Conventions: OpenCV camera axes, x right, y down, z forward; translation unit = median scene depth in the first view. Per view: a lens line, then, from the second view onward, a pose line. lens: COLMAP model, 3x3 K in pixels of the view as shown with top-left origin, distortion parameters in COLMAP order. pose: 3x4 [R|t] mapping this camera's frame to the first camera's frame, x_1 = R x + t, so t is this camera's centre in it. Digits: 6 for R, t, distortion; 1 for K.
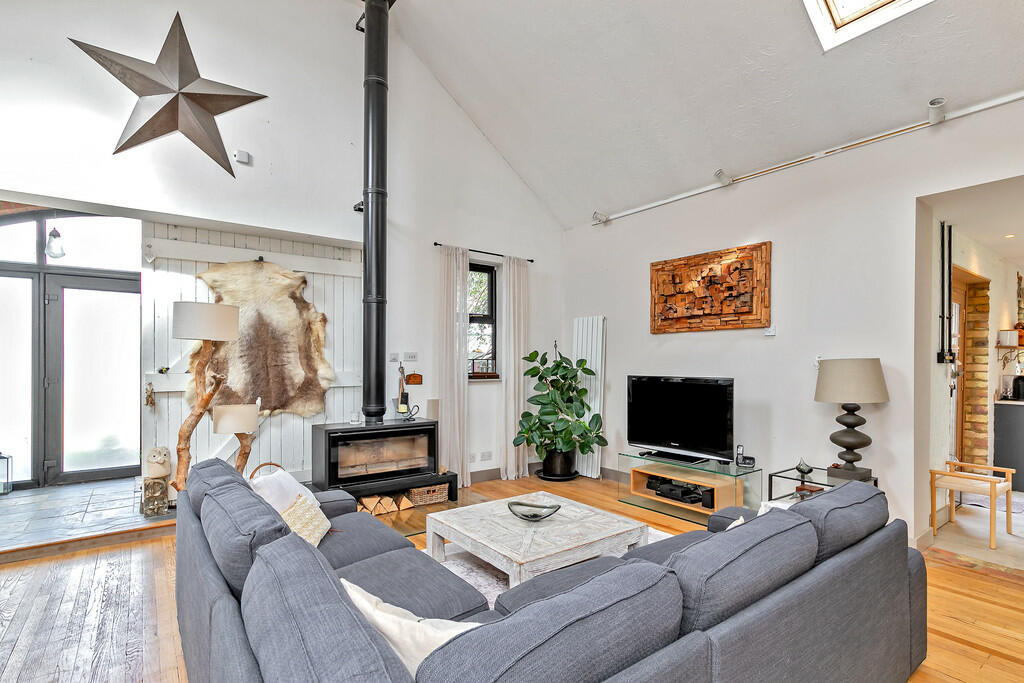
lens RADIAL K [[497.9, 0, 510.7], [0, 497.9, 365.7], [0, 0, 1]] dist [0.001860, 0.000465]
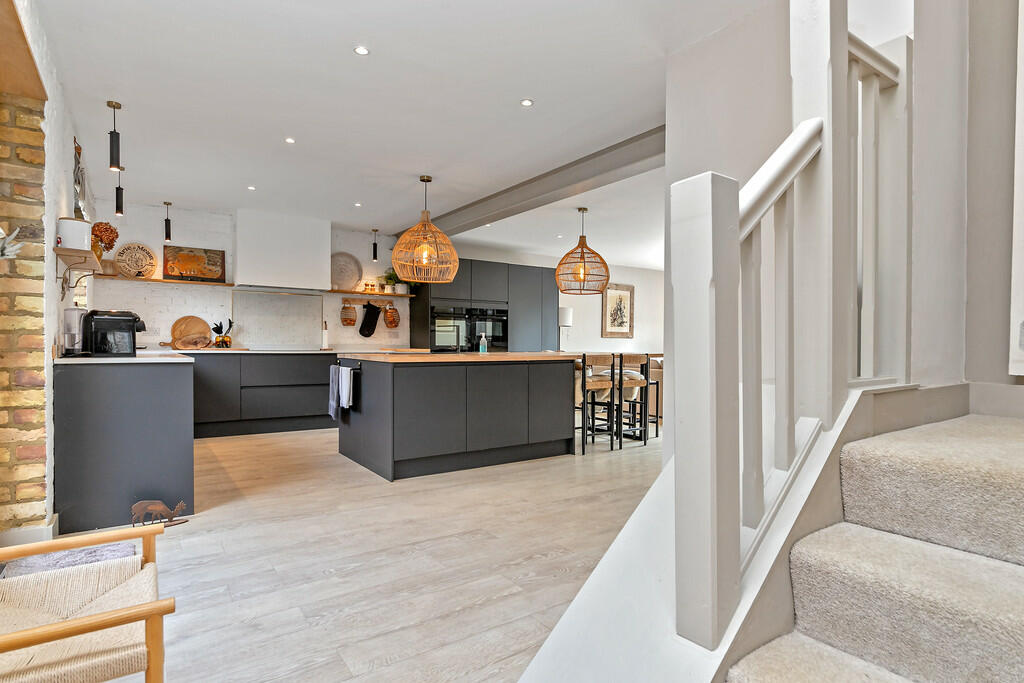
lens RADIAL K [[541.5, 0, 510.6], [0, 541.5, 346.6], [0, 0, 1]] dist [-0.000702, 0.000081]
pose [[0.032675, -0.012462, 0.999388, 0.461445], [0.004077, 0.999916, 0.012335, 0.054579], [-0.999458, 0.003672, 0.032723, 0.542604]]
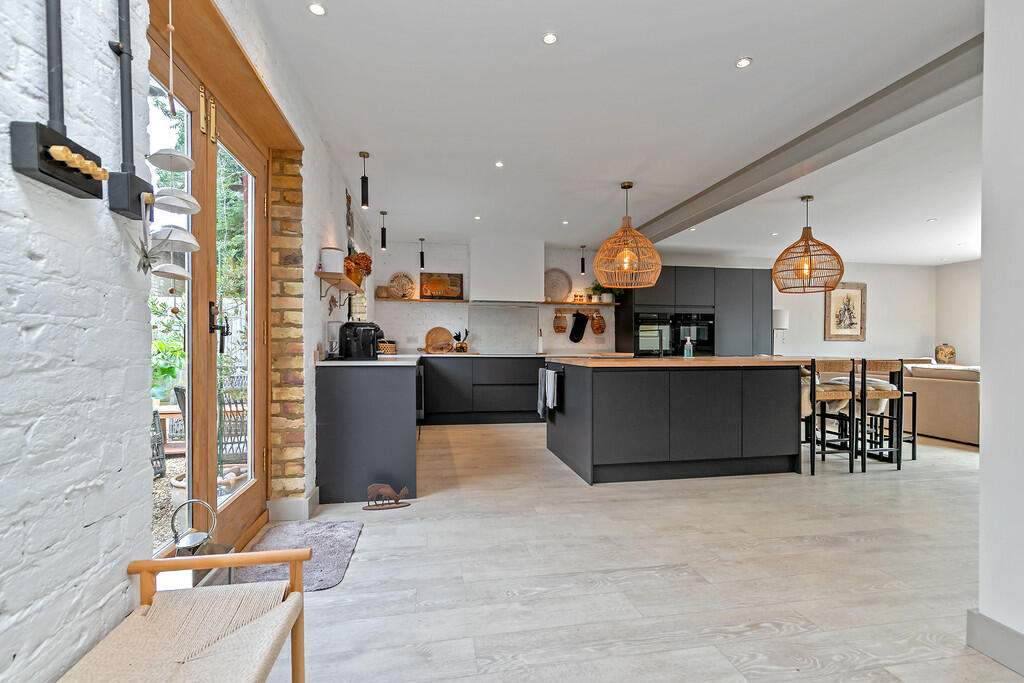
lens RADIAL K [[444.8, 0, 507.8], [0, 444.8, 350.7], [0, 0, 1]] dist [-0.002954, -0.000360]
pose [[0.449227, -0.012884, 0.893325, 0.600865], [0.011049, 0.999900, 0.008865, 0.055590], [-0.893349, 0.005888, 0.449324, 0.556544]]
